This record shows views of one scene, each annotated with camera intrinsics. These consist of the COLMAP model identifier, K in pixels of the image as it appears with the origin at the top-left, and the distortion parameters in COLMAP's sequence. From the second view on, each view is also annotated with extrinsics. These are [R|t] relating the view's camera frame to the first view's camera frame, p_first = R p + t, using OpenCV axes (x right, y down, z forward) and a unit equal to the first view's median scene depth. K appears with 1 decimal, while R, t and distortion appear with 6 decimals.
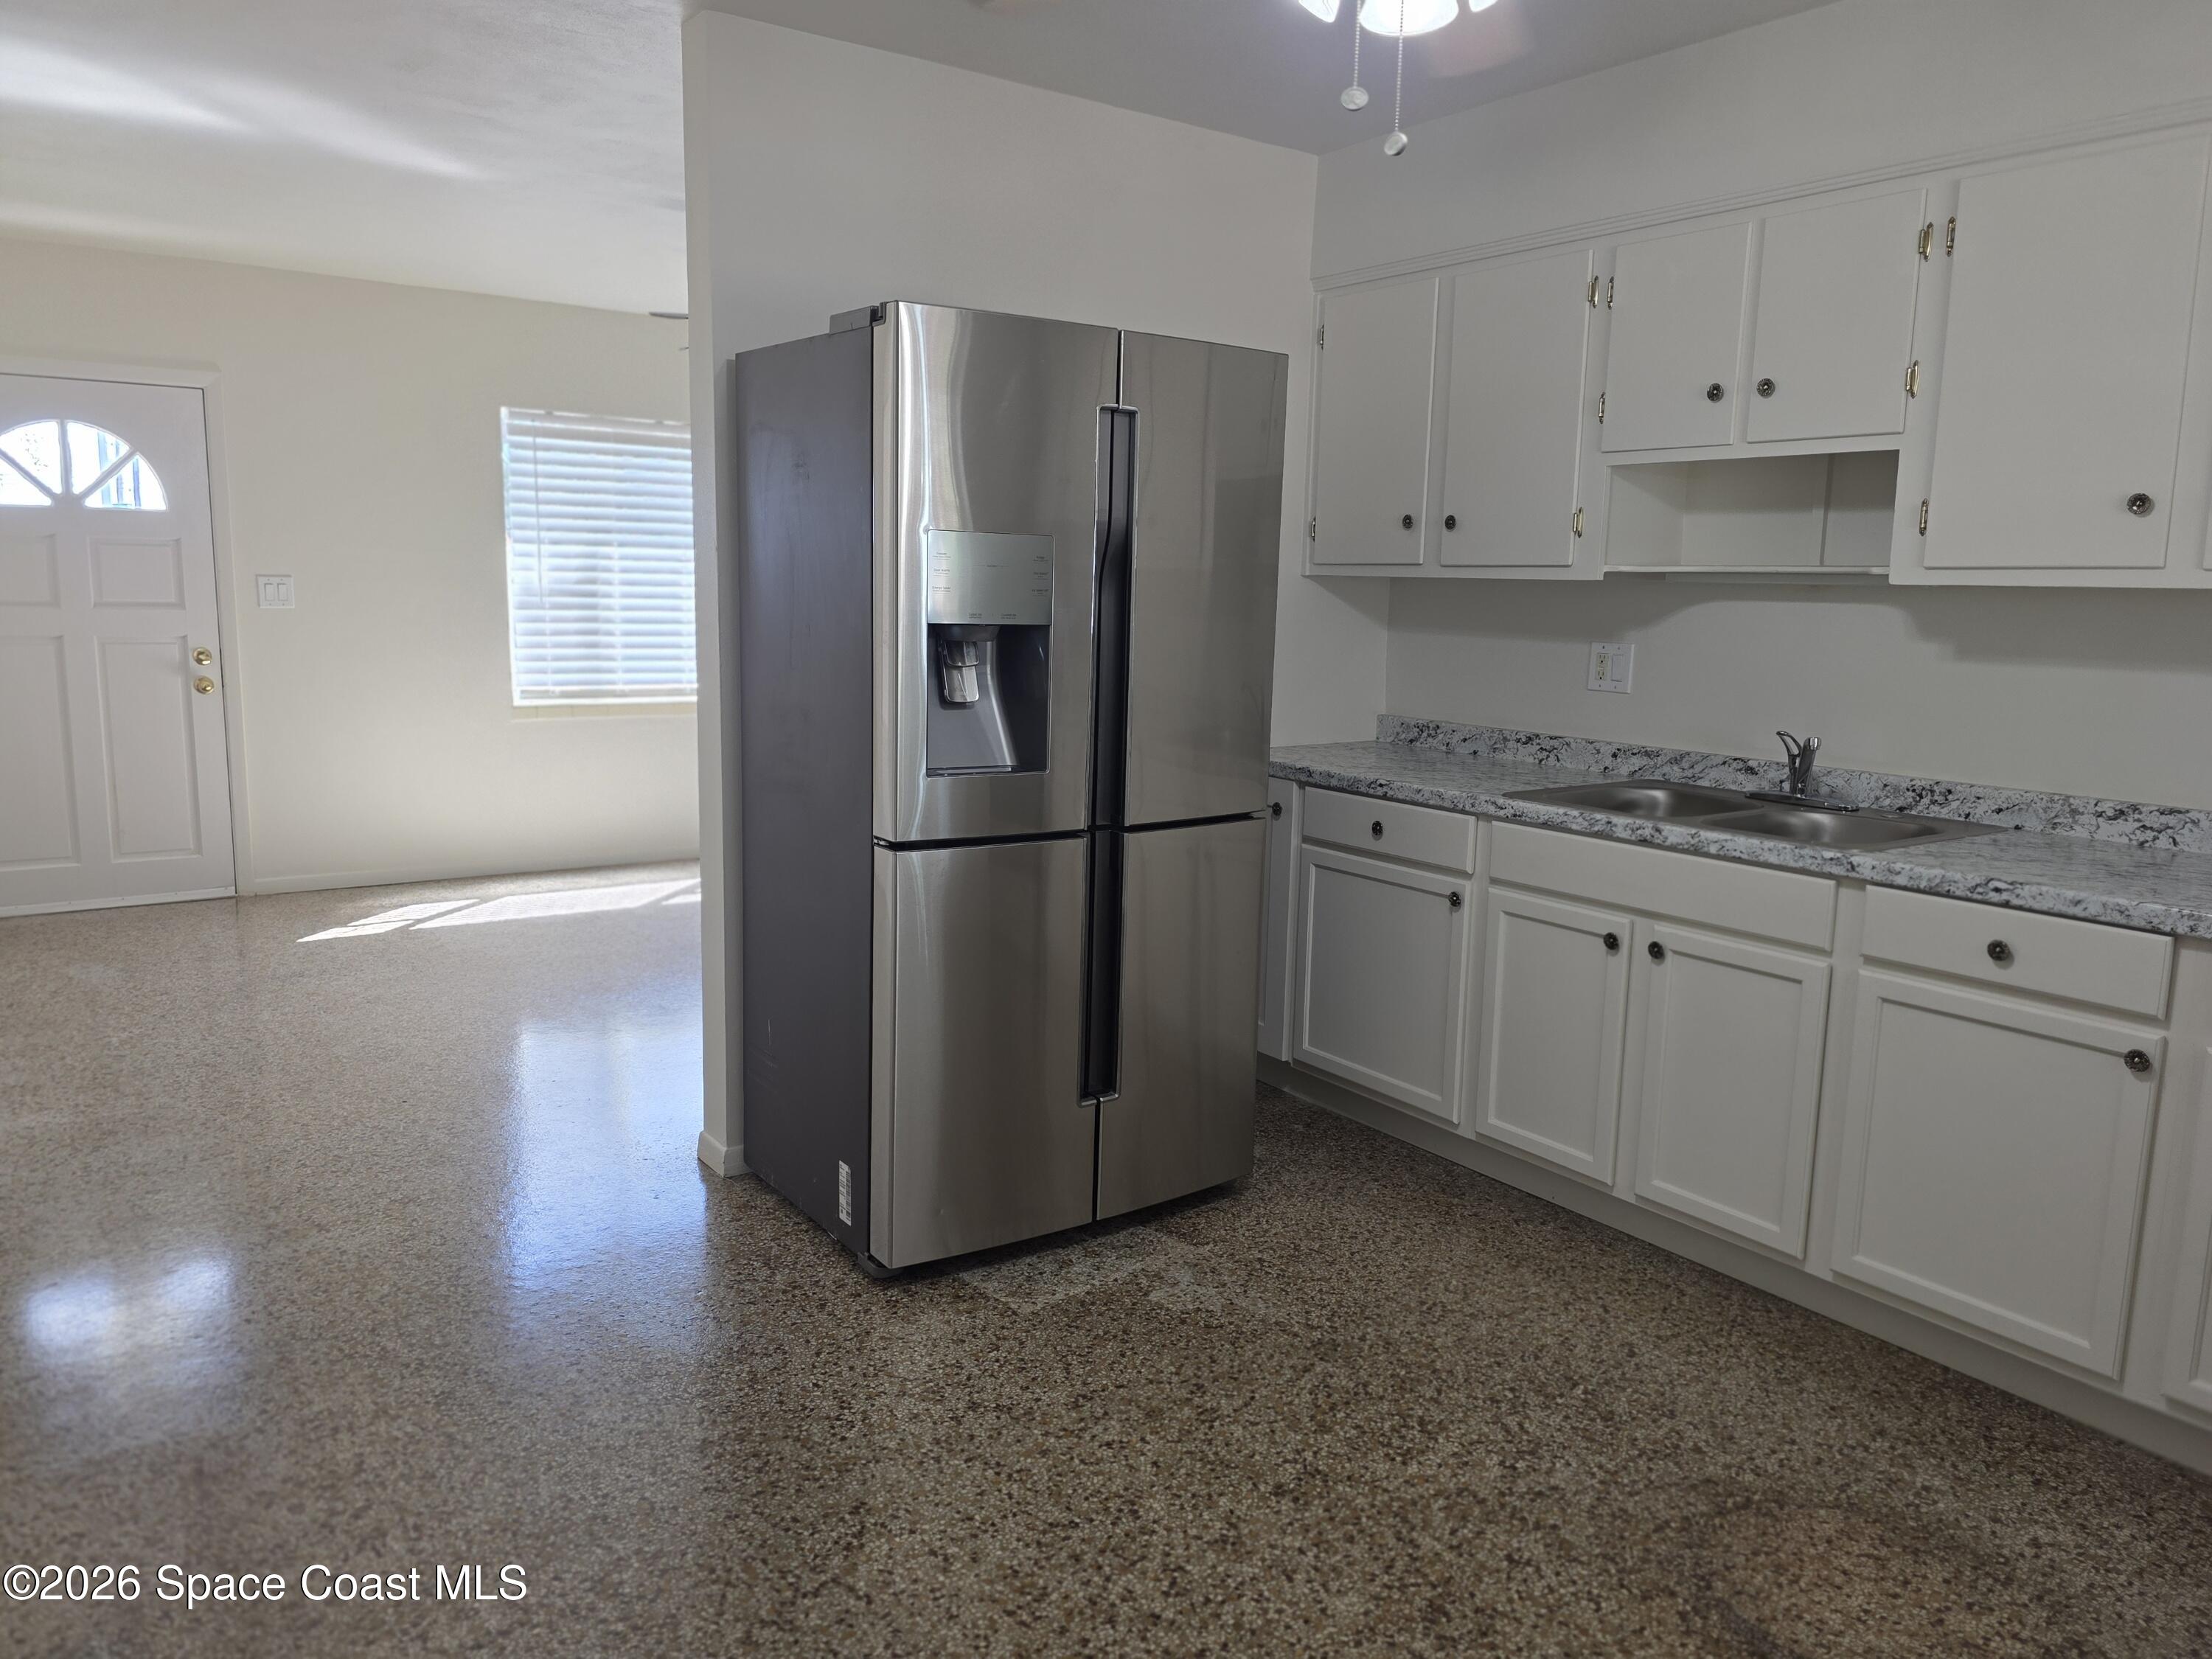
lens RADIAL K [[1537.0, 0, 1107.9], [0, 1537.0, 832.0], [0, 0, 1]] dist [0.059757, -0.054281]
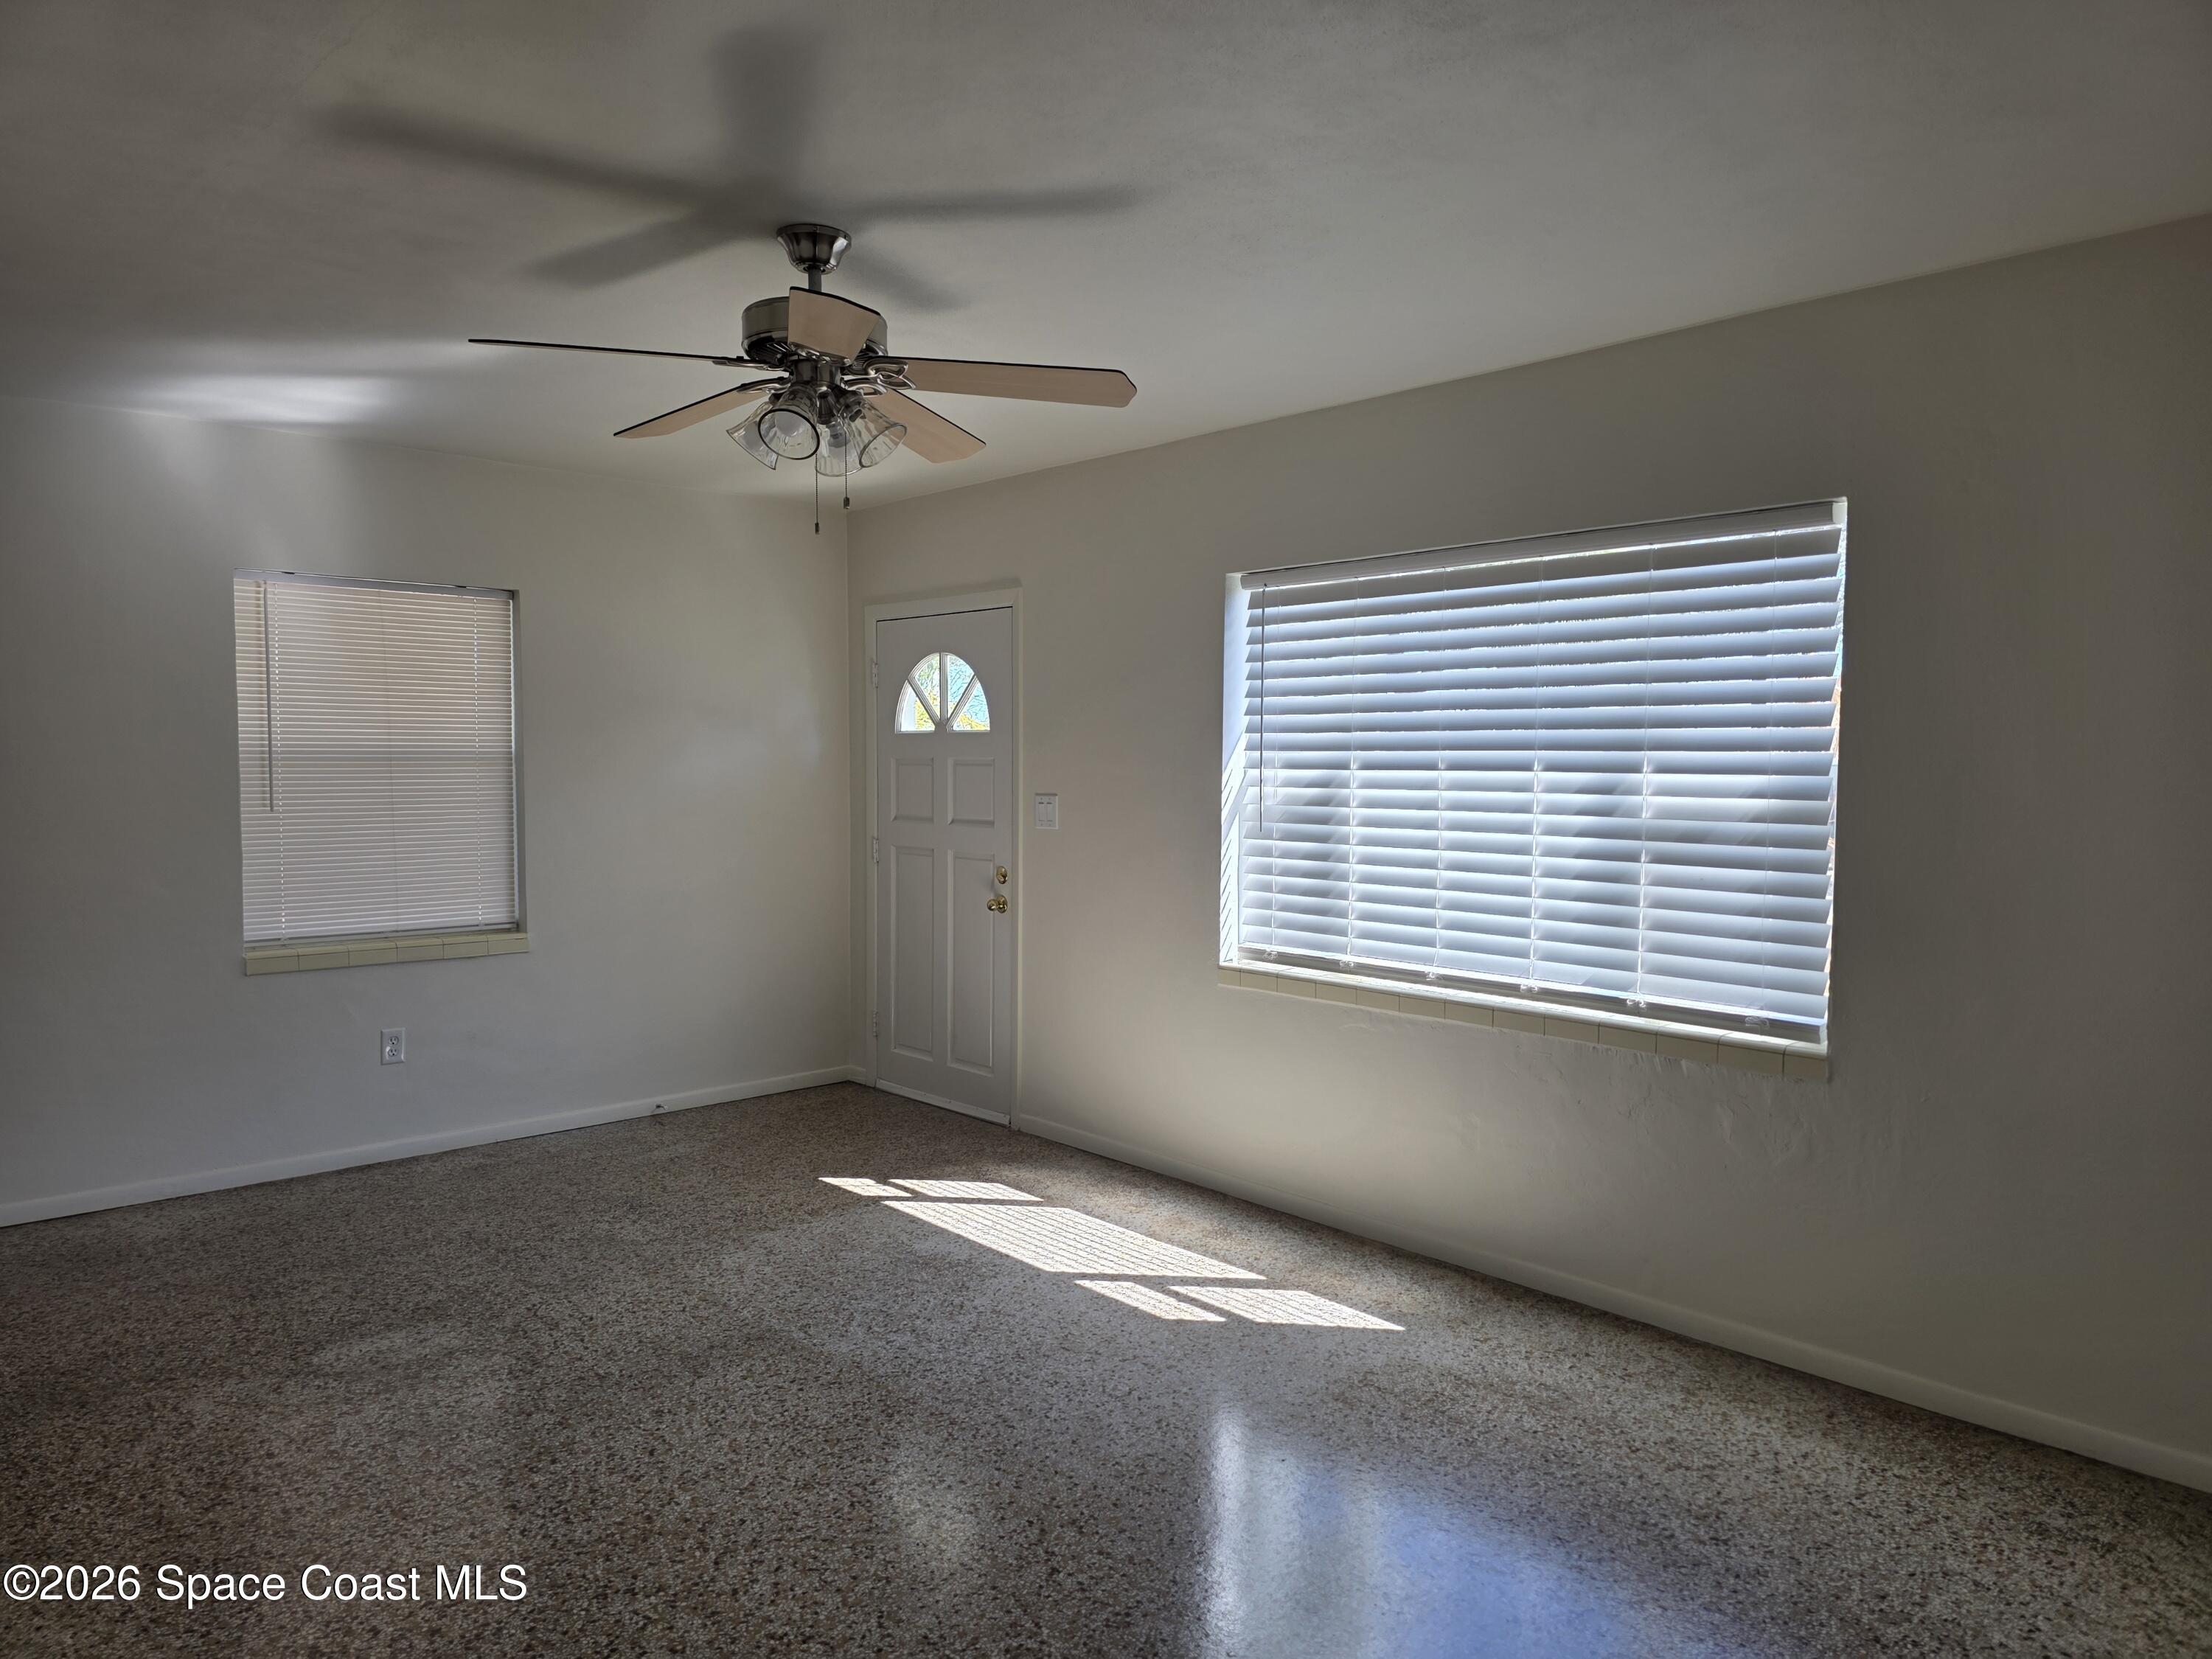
lens RADIAL K [[1537.0, 0, 1098.5], [0, 1537.0, 826.5], [0, 0, 1]] dist [0.059757, -0.054281]
pose [[0.114150, 0.033940, -0.992884, 0.344300], [-0.153484, 0.988020, 0.016128, -0.150973], [0.981536, 0.150550, 0.117991, 0.848296]]
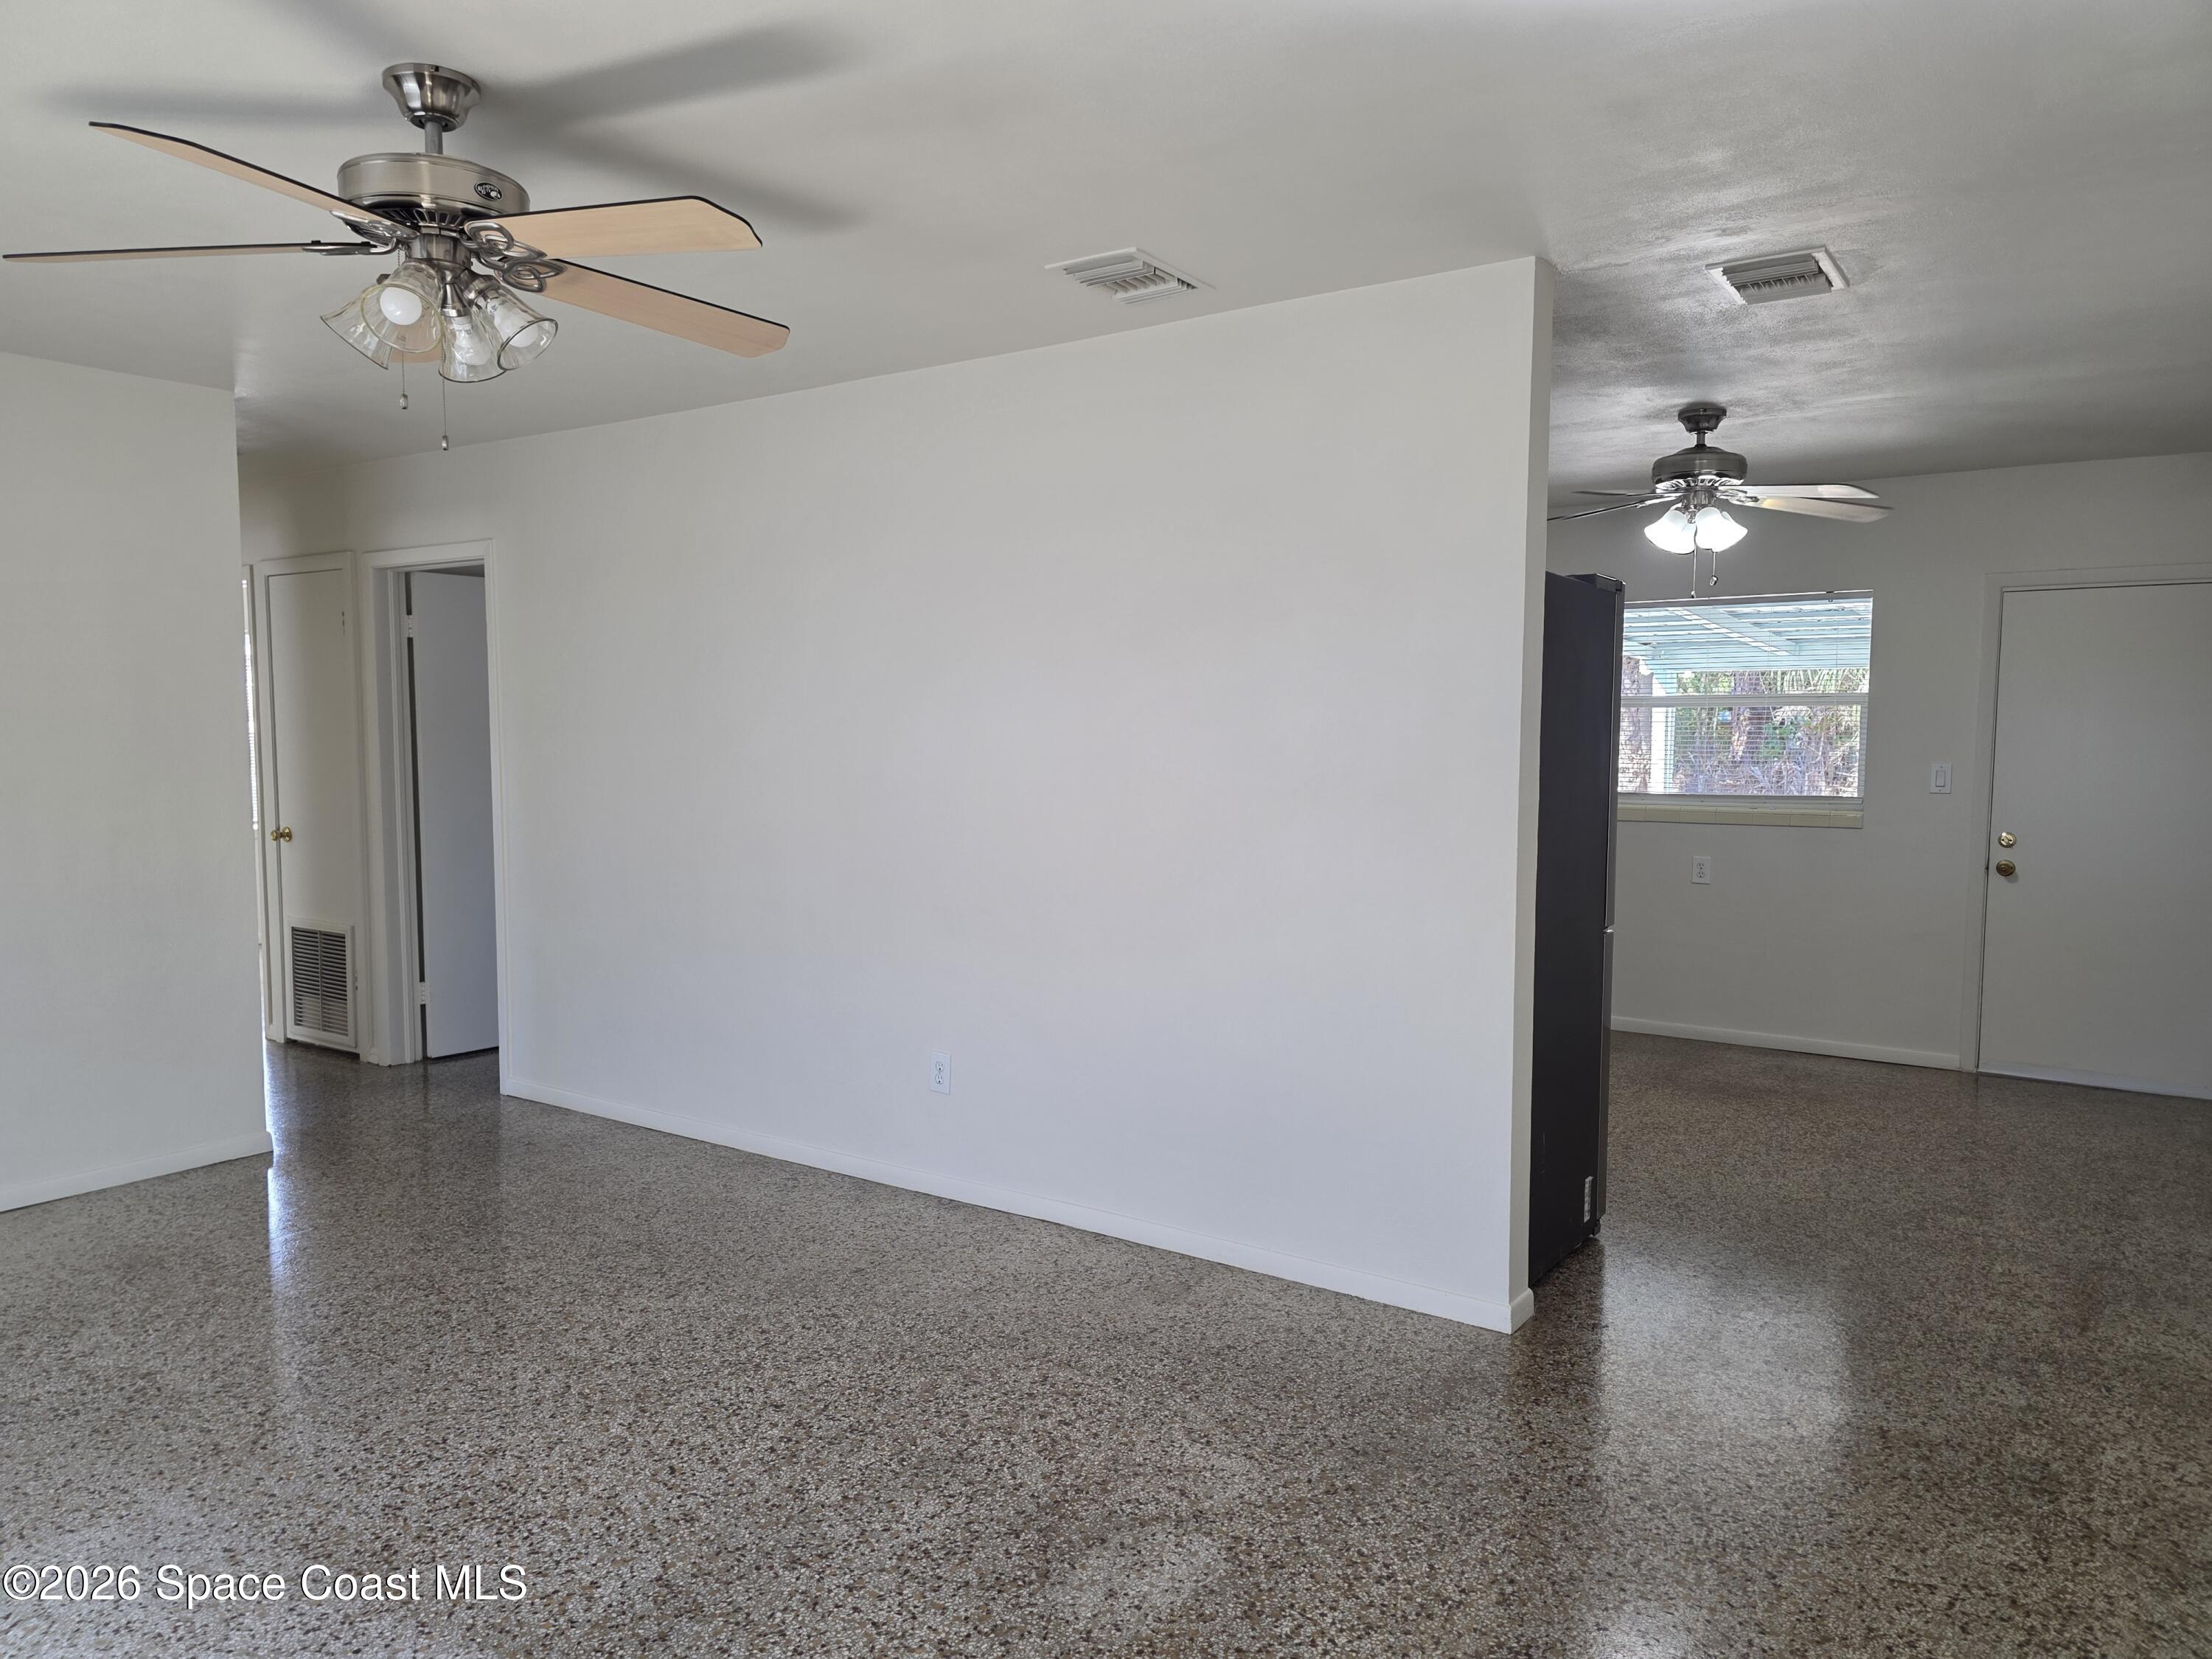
lens RADIAL K [[1471.1, 0, 1116.6], [0, 1471.1, 832.1], [0, 0, 1]] dist [0.011630, -0.005788]
pose [[-0.346309, -0.086347, 0.934138, -0.575943], [0.136341, 0.980550, 0.141182, -0.154617], [-0.928160, 0.176254, -0.327800, 0.786234]]
